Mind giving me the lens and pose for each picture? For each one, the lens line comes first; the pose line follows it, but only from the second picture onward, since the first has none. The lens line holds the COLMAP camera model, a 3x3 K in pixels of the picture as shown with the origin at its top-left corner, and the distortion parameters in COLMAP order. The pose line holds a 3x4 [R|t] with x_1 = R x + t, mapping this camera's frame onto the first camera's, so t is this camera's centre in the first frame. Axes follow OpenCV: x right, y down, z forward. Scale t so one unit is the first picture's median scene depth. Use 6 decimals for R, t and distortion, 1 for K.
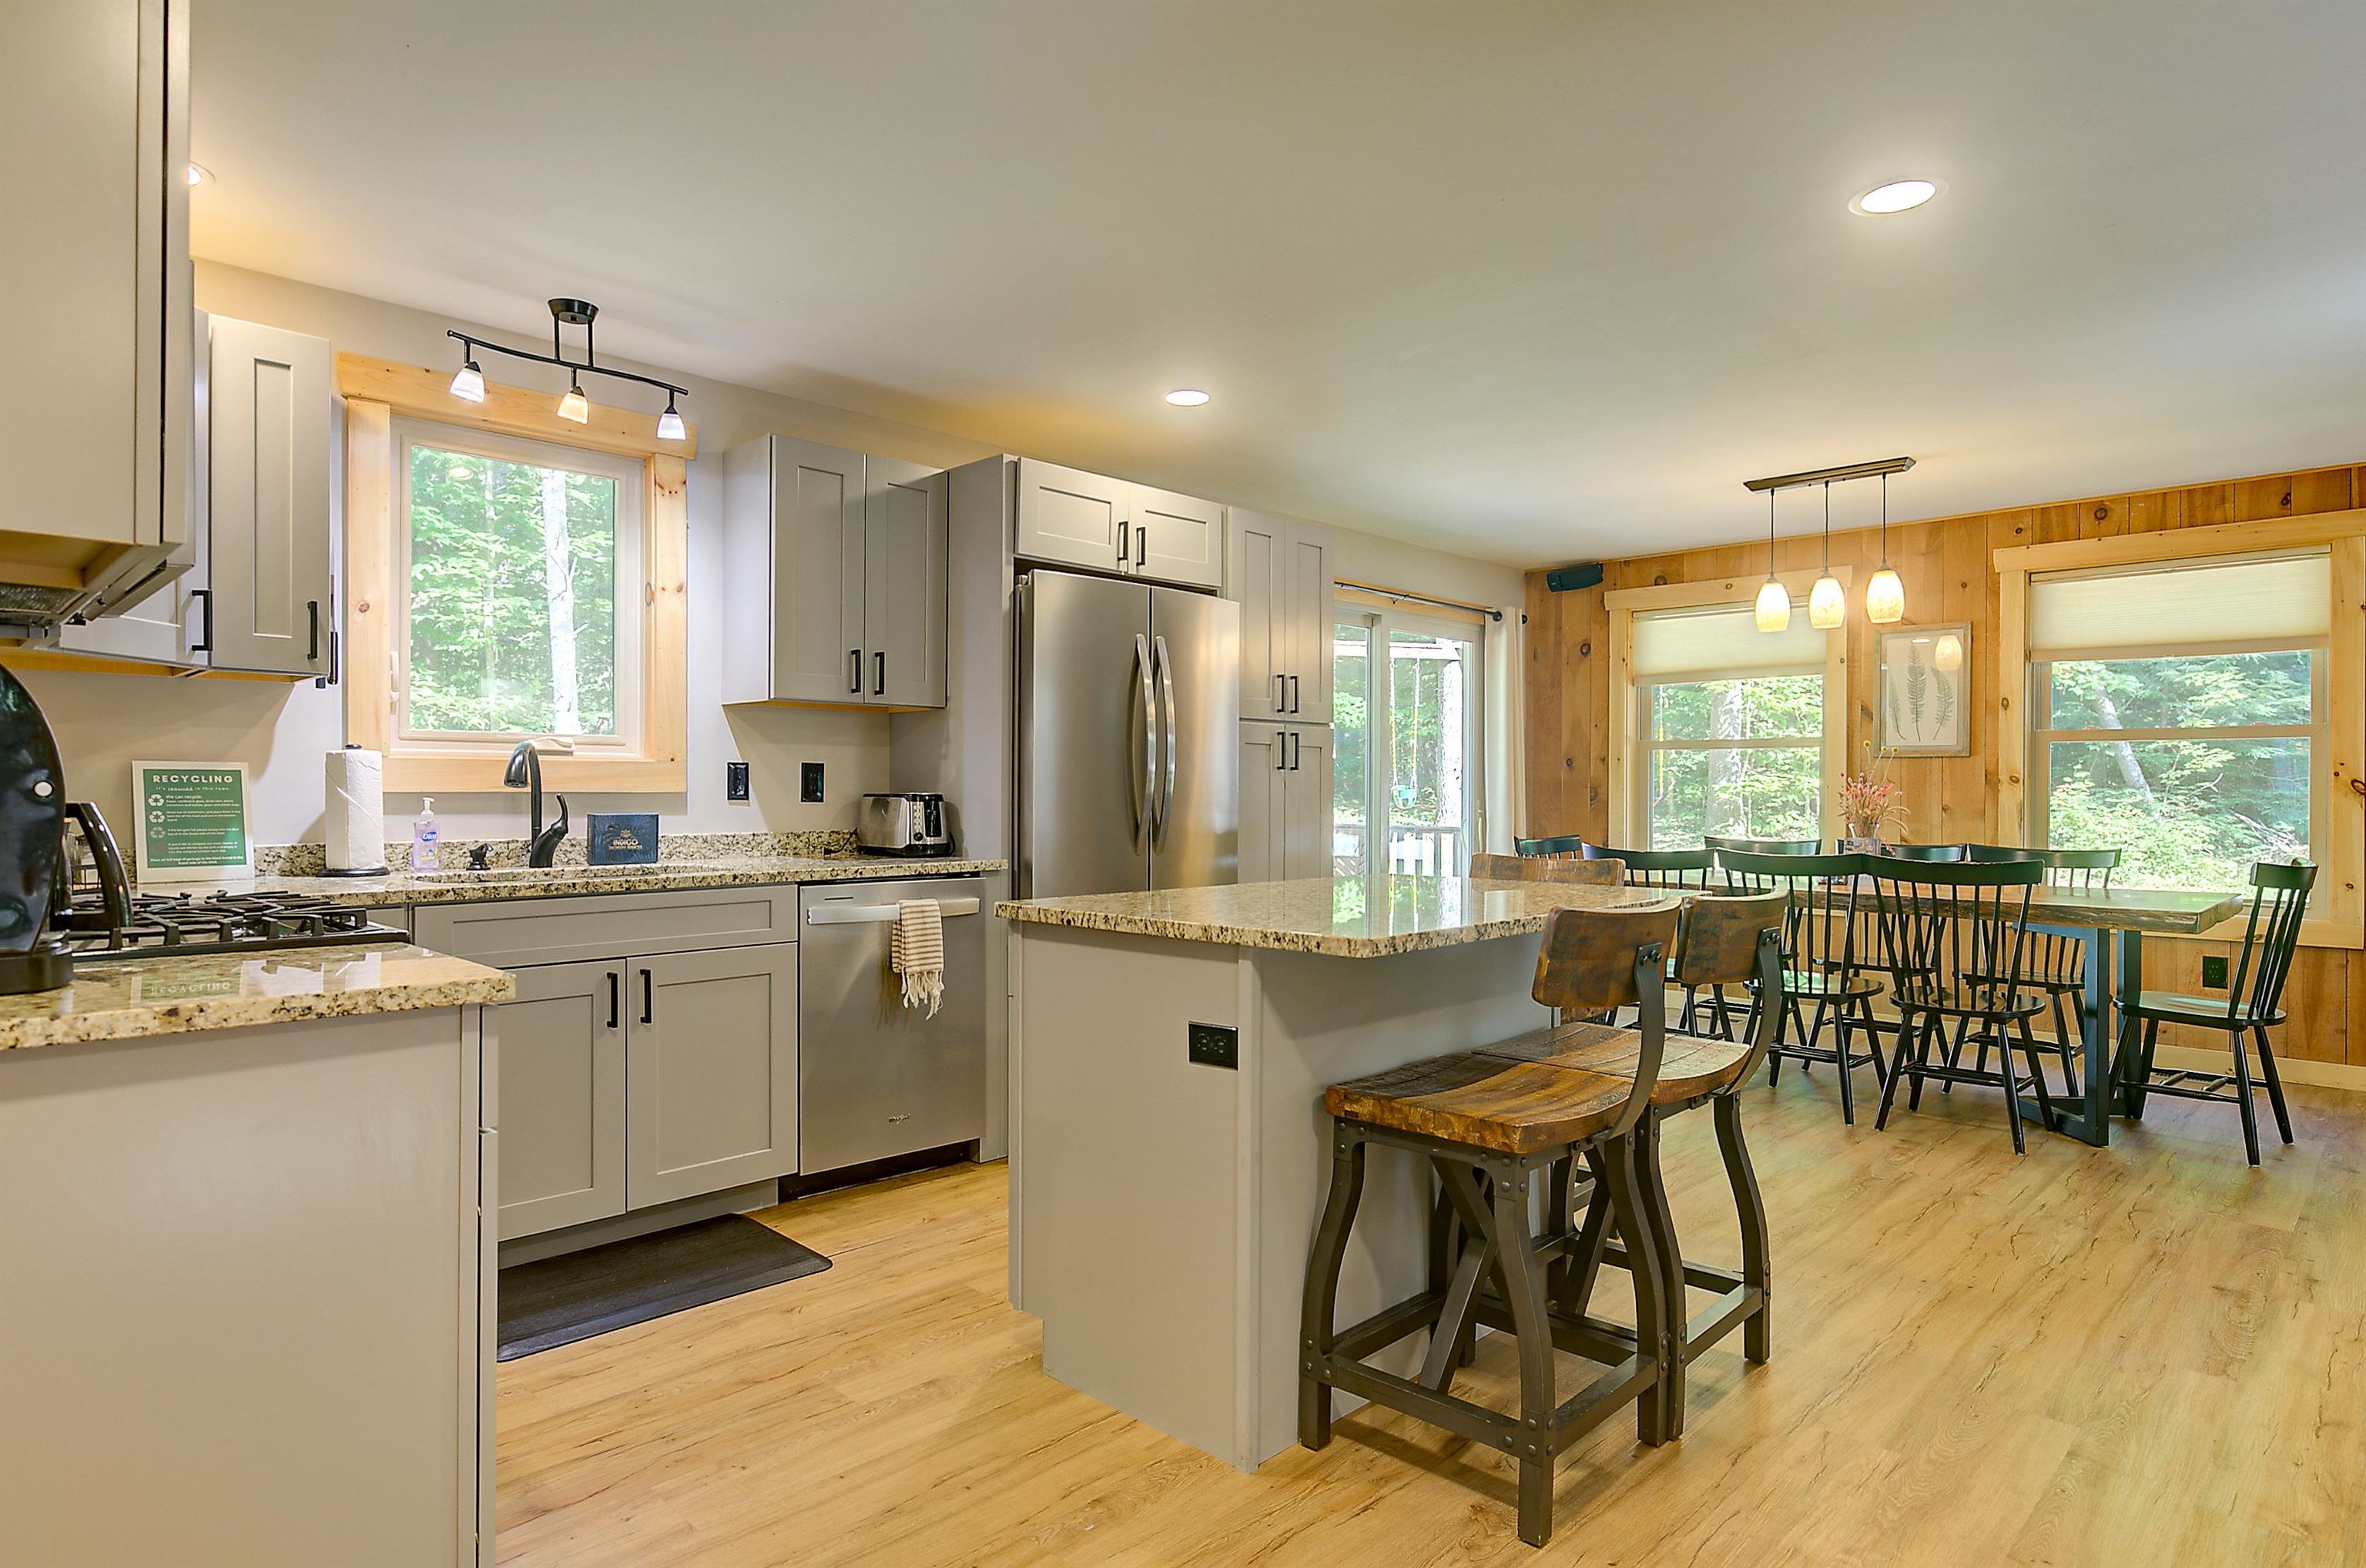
lens RADIAL K [[1317.6, 0, 1179.4], [0, 1317.6, 794.2], [0, 0, 1]] dist [-0.006393, 0.002807]
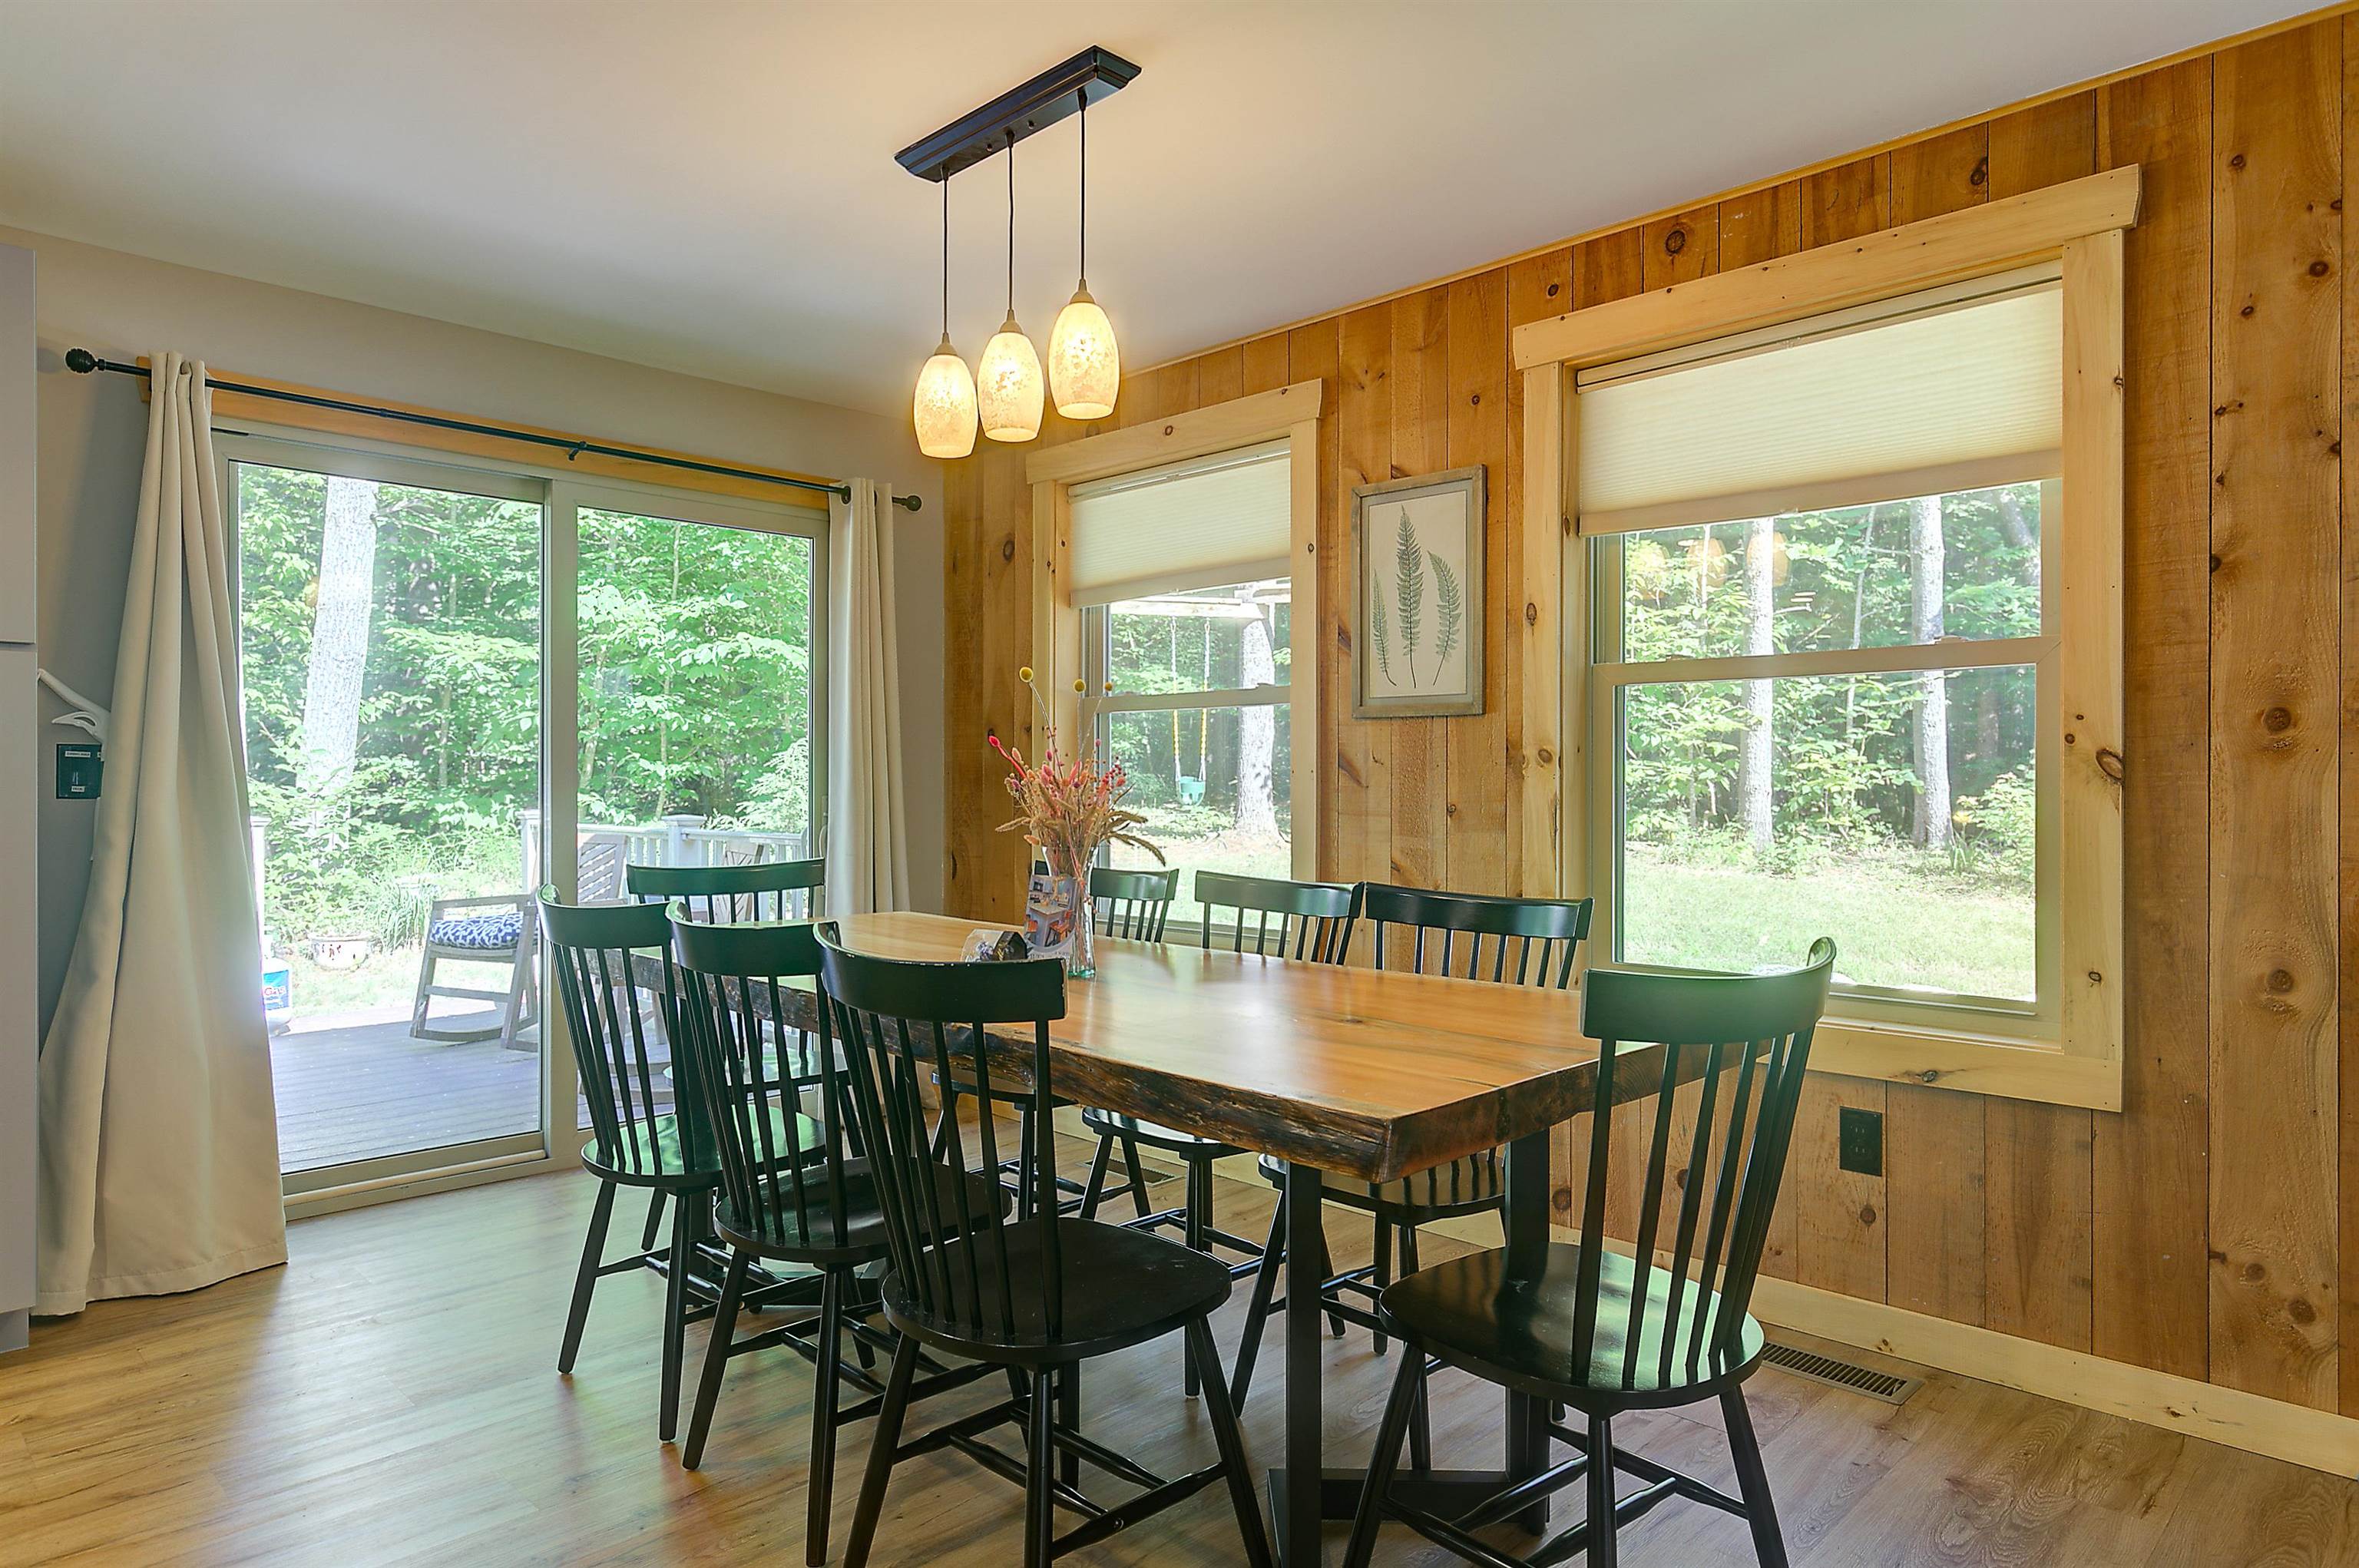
lens RADIAL K [[1417.6, 0, 1194.3], [0, 1417.6, 783.8], [0, 0, 1]] dist [0.000025, -0.000478]
pose [[0.999943, -0.001941, -0.010453, 0.537930], [0.001888, 0.999986, -0.005036, 0.002910], [0.010463, 0.005016, 0.999933, 0.458304]]
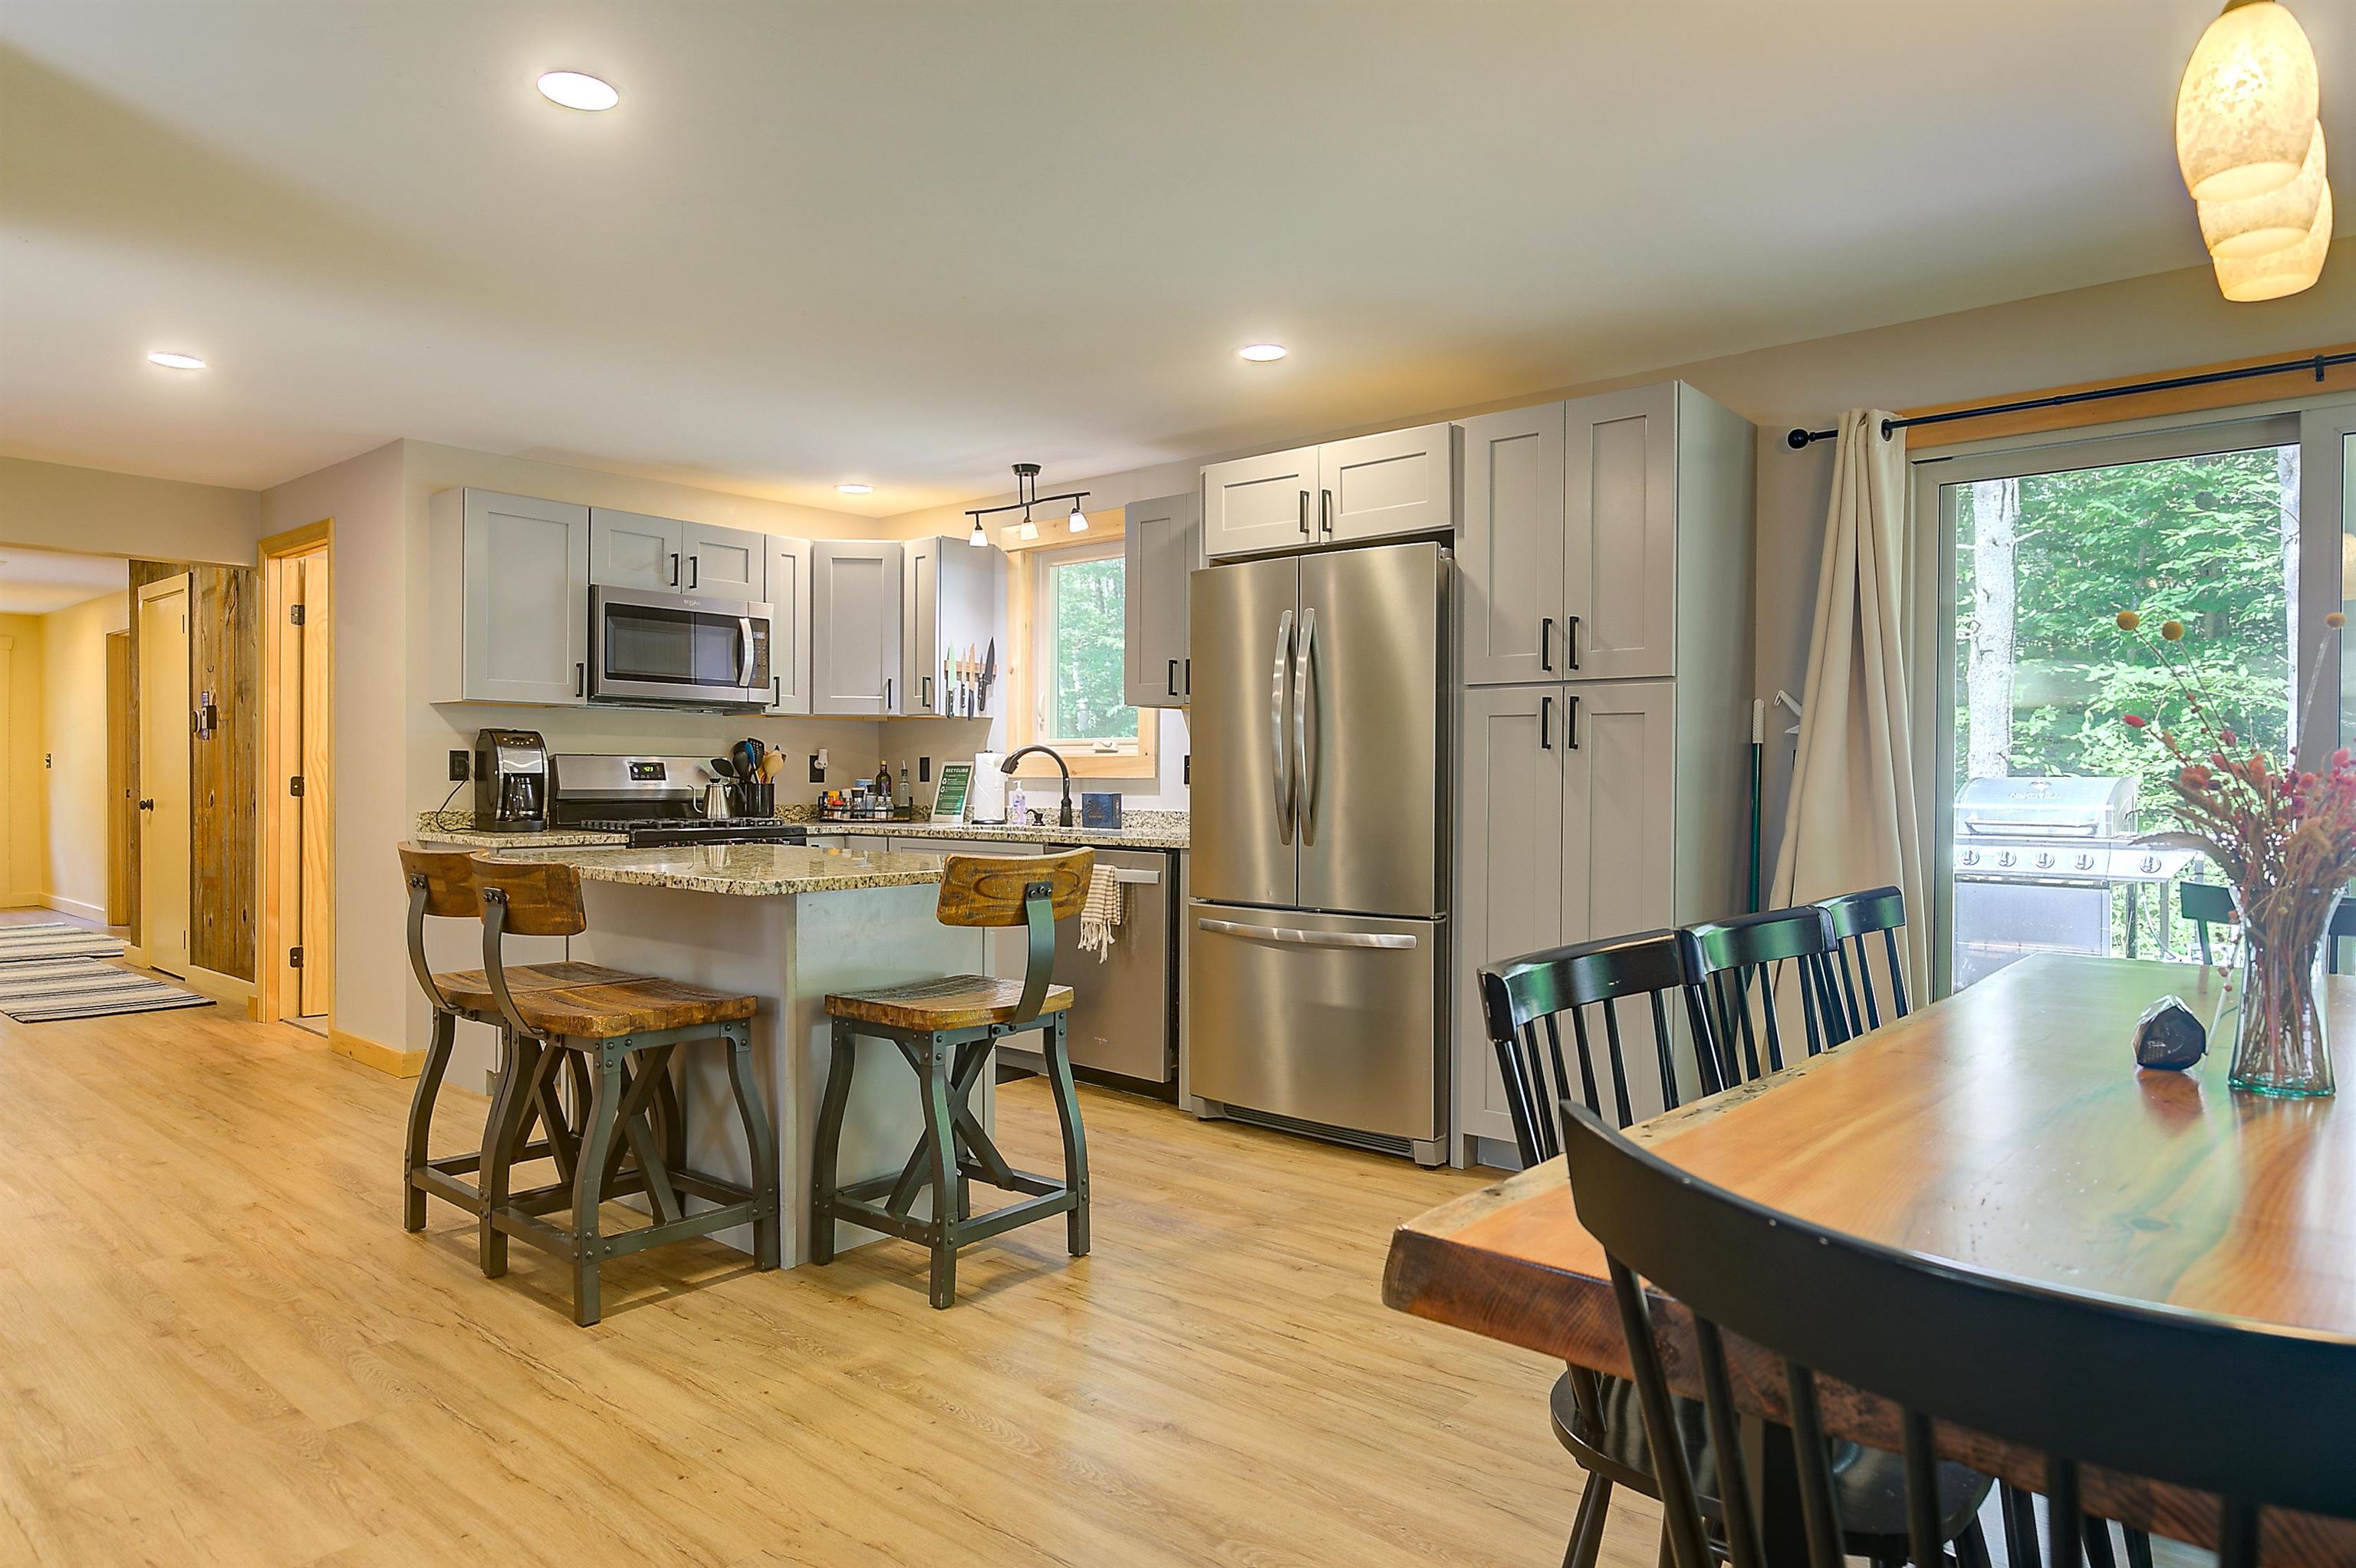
lens RADIAL K [[1415.7, 0, 1187.8], [0, 1415.7, 785.4], [0, 0, 1]] dist [0.000025, -0.000478]
pose [[0.054722, 0.002225, -0.998499, 0.769611], [-0.009852, 0.999950, 0.001689, 0.002210], [0.998453, 0.009745, 0.054741, 0.689483]]
